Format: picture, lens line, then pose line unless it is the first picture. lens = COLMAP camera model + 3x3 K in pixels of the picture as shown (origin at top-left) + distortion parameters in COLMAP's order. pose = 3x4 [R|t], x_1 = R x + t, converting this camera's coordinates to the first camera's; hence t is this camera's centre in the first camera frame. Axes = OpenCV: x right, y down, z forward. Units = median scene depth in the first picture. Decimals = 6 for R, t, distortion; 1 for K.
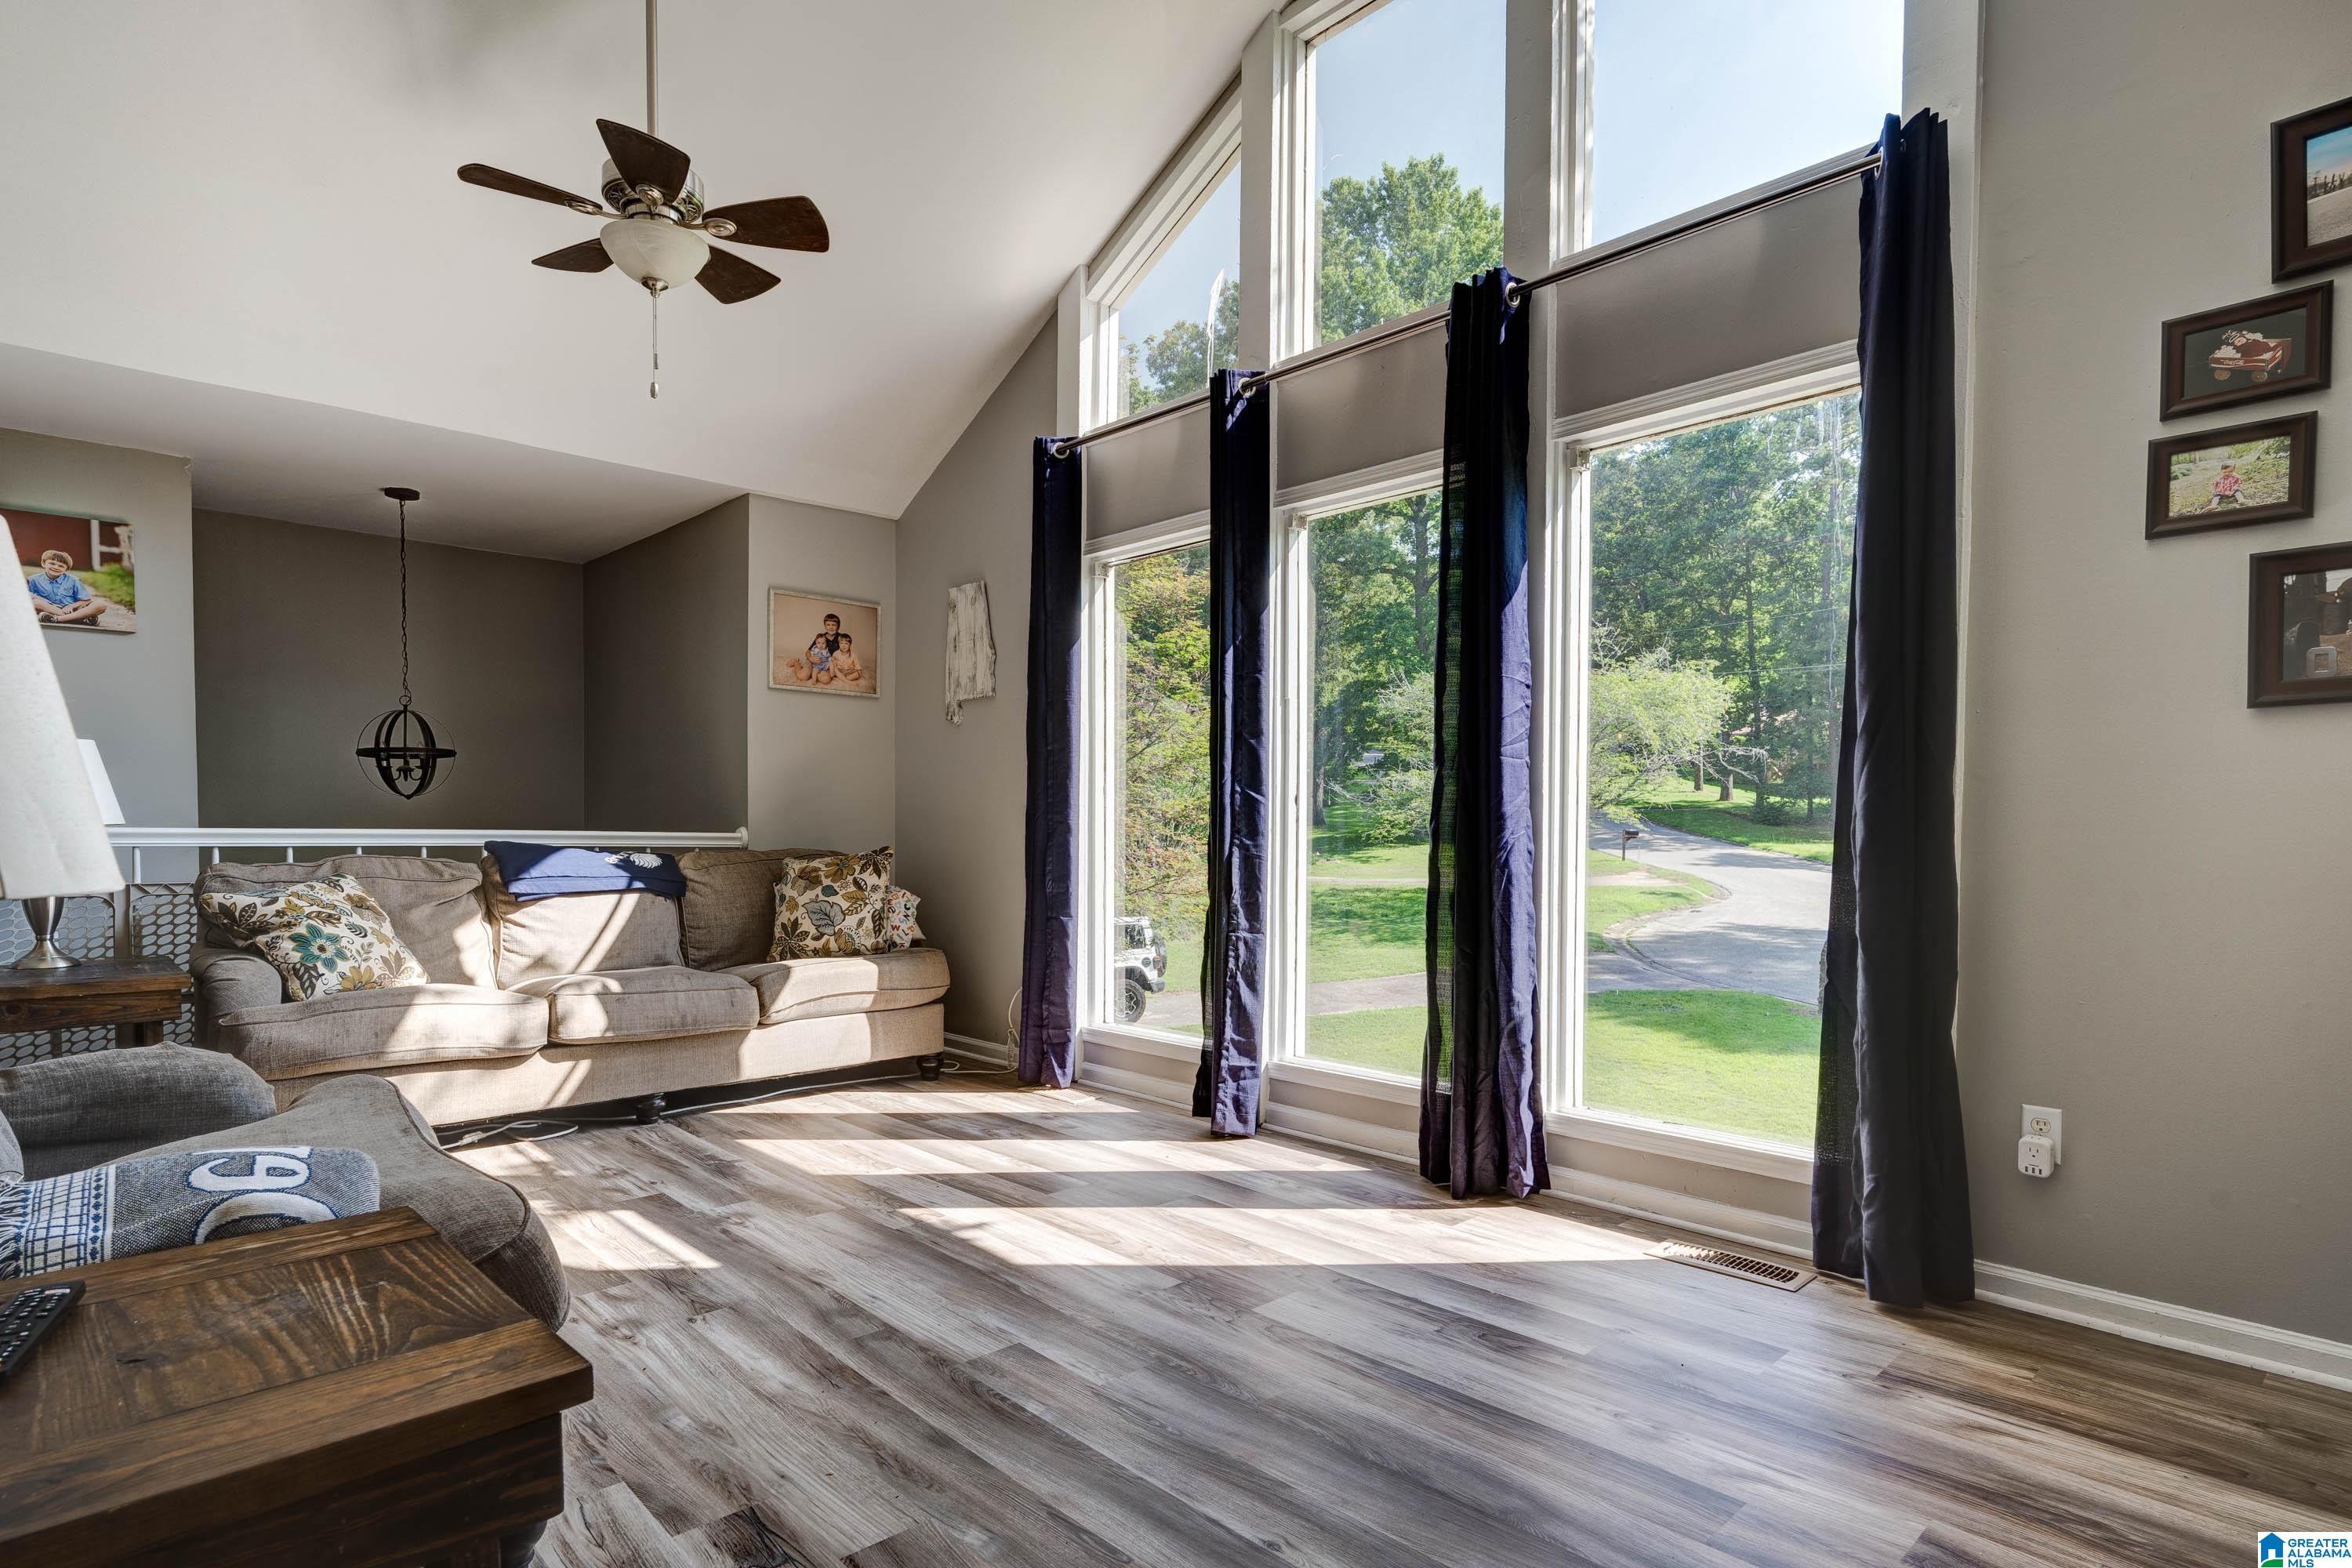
lens RADIAL K [[1200.9, 0, 1171.4], [0, 1200.9, 884.5], [0, 0, 1]] dist [-0.013565, 0.000738]
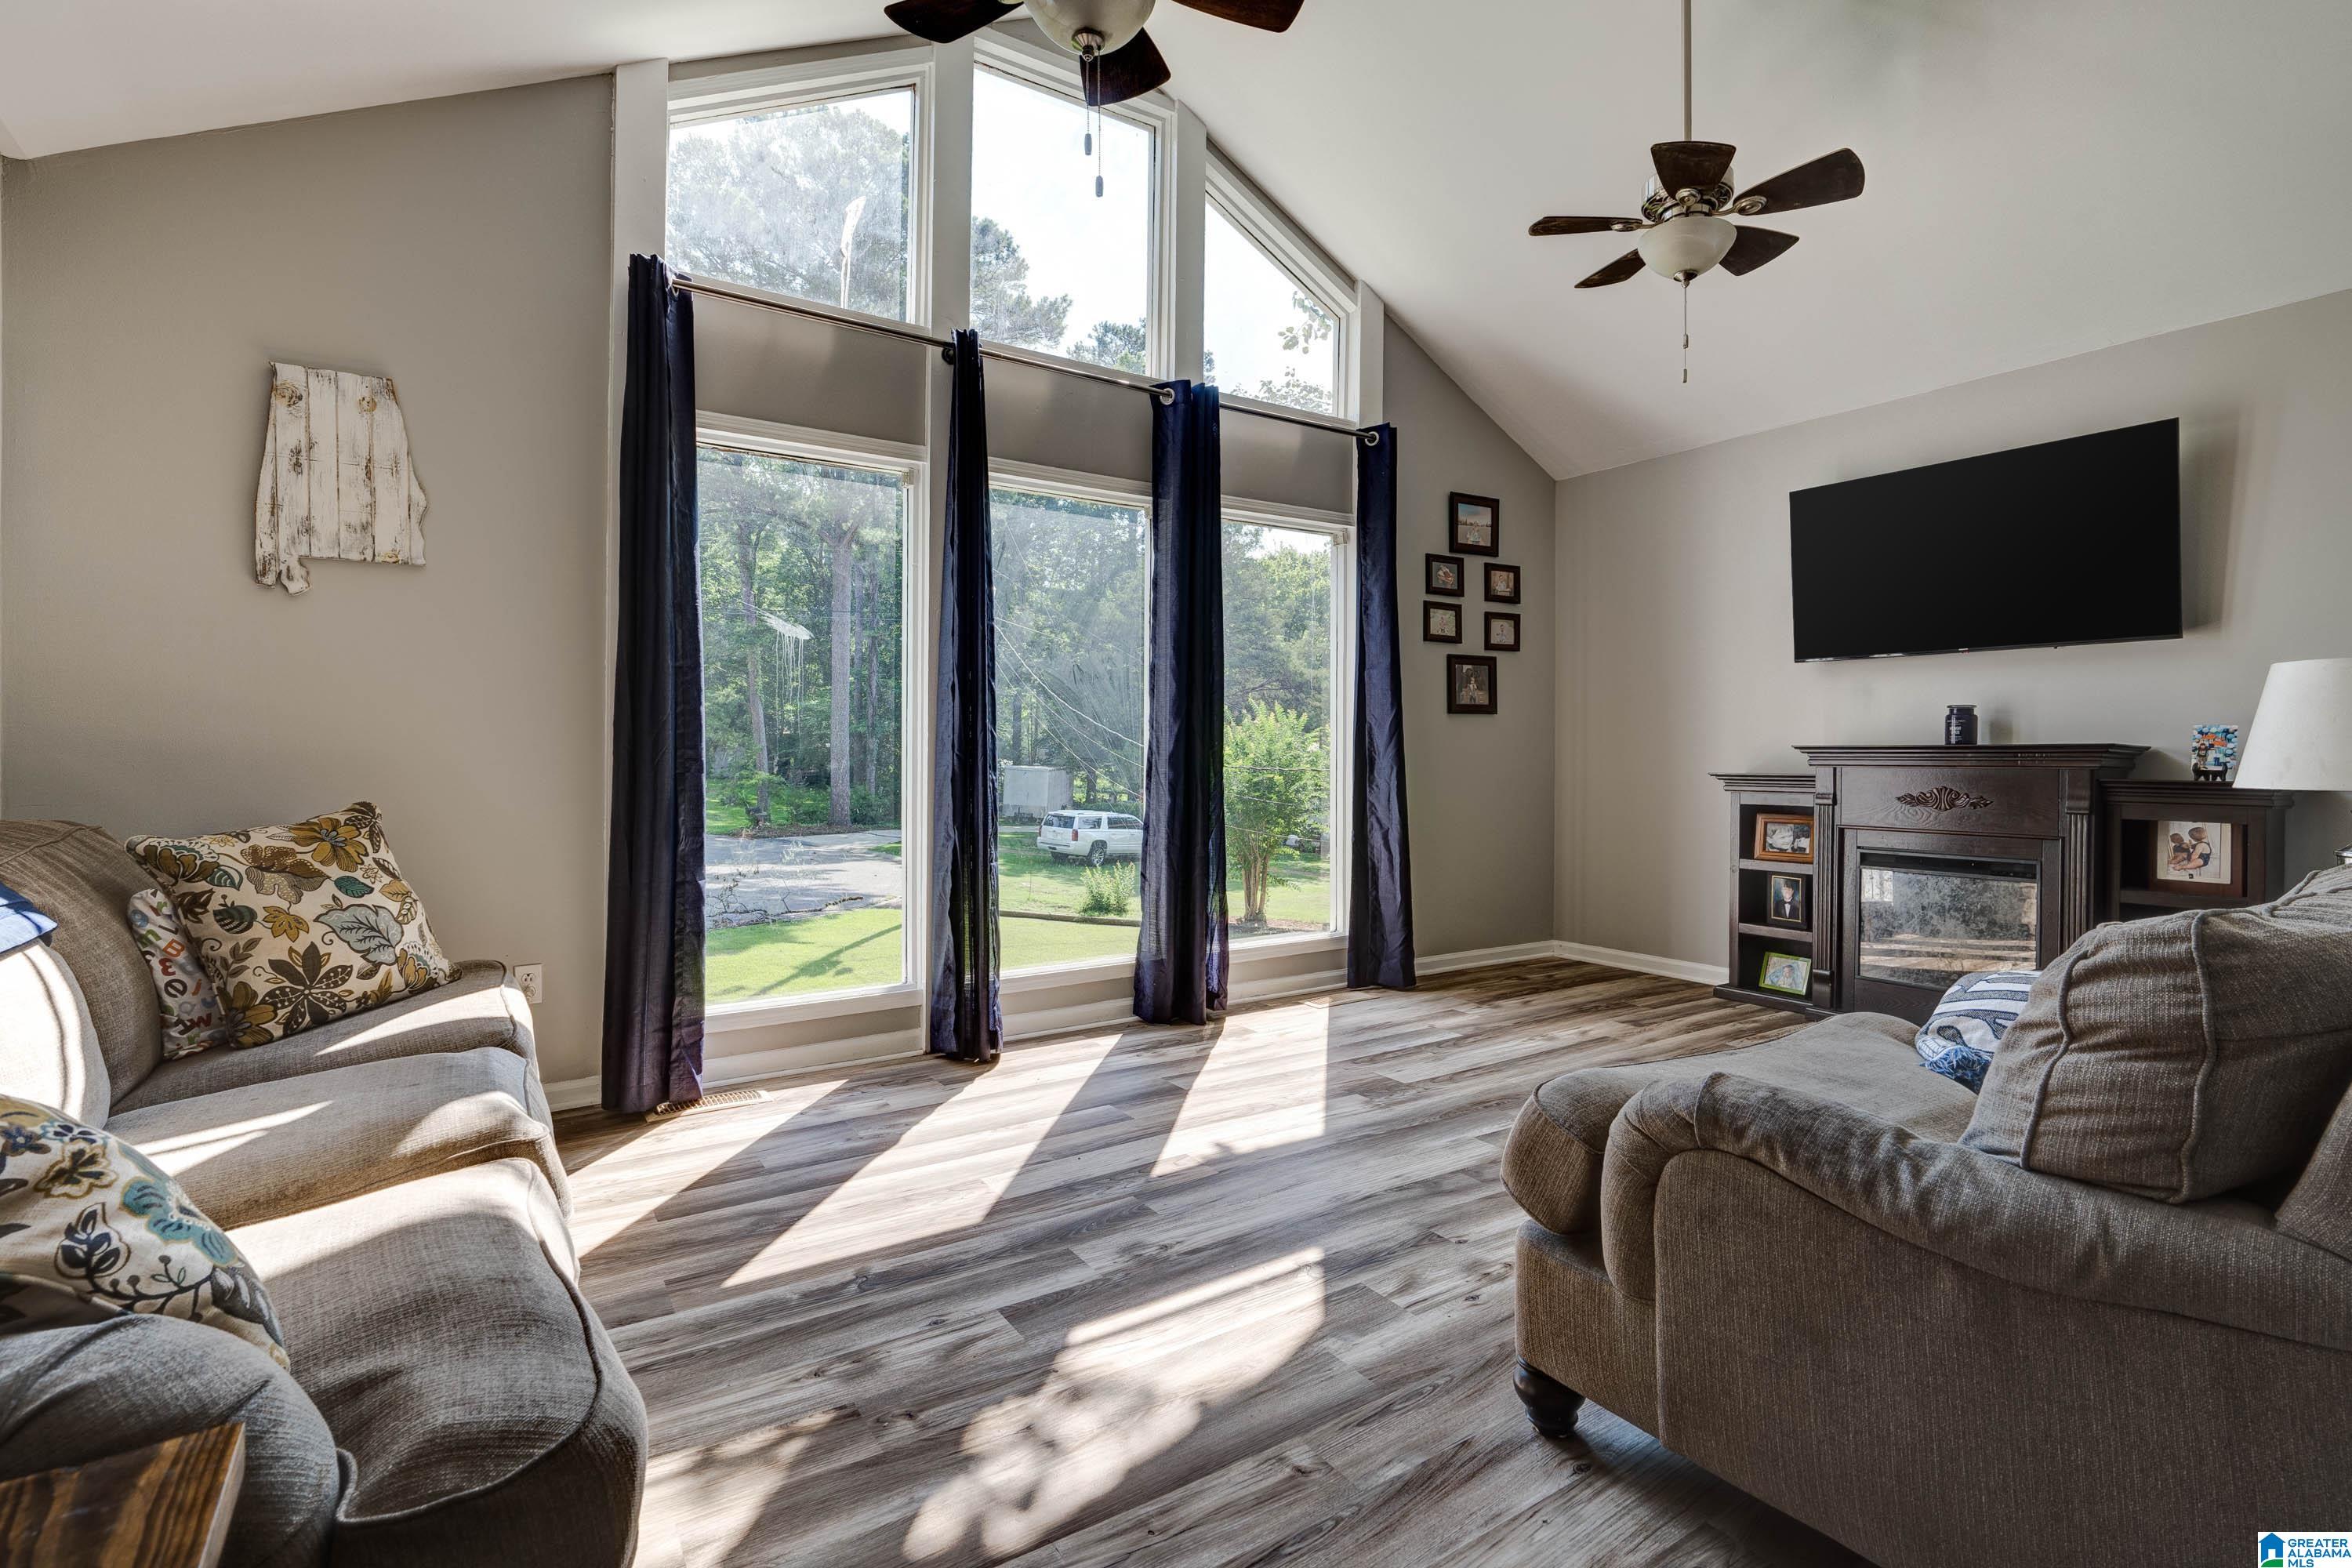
lens RADIAL K [[1078.3, 0, 1172.7], [0, 1078.3, 769.9], [0, 0, 1]] dist [-0.004295, -0.000295]
pose [[0.187102, -0.013851, 0.982243, -0.967296], [0.049749, 0.998751, 0.004608, -0.043613], [-0.981080, 0.048004, 0.187558, 0.747688]]
